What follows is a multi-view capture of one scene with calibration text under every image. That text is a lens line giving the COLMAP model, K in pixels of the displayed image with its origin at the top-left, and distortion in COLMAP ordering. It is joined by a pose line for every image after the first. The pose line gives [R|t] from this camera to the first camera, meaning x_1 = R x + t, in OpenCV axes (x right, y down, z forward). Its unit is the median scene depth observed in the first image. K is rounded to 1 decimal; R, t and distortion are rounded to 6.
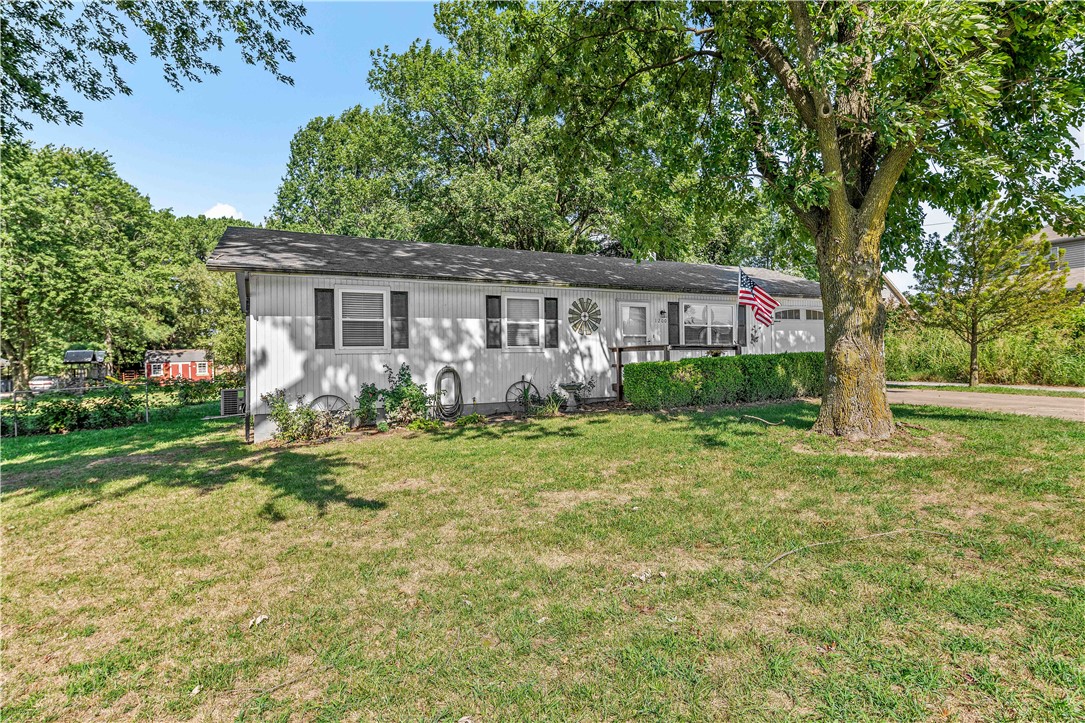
lens RADIAL K [[538.9, 0, 596.8], [0, 538.9, 327.4], [0, 0, 1]] dist [0.033214, -0.000079]
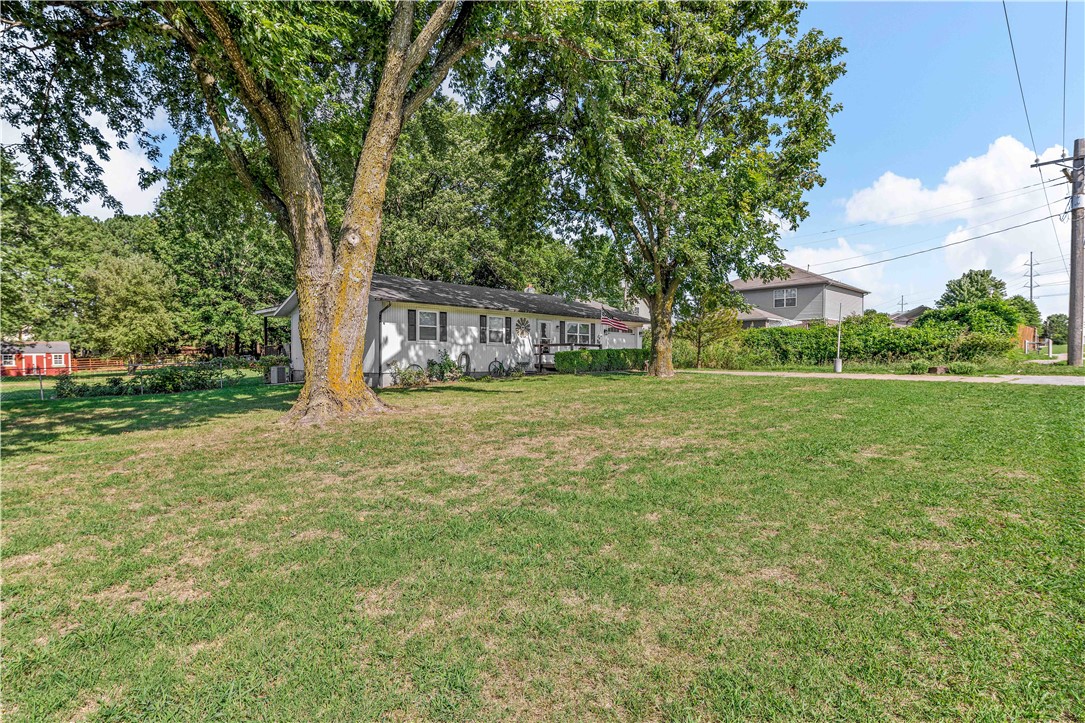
lens RADIAL K [[538.9, 0, 535.1], [0, 538.9, 360.6], [0, 0, 1]] dist [0.033214, -0.000079]
pose [[0.954163, 0.014863, 0.298918, -0.603127], [-0.029465, 0.998579, 0.044403, 0.012188], [-0.297834, -0.051176, 0.953245, -0.903877]]
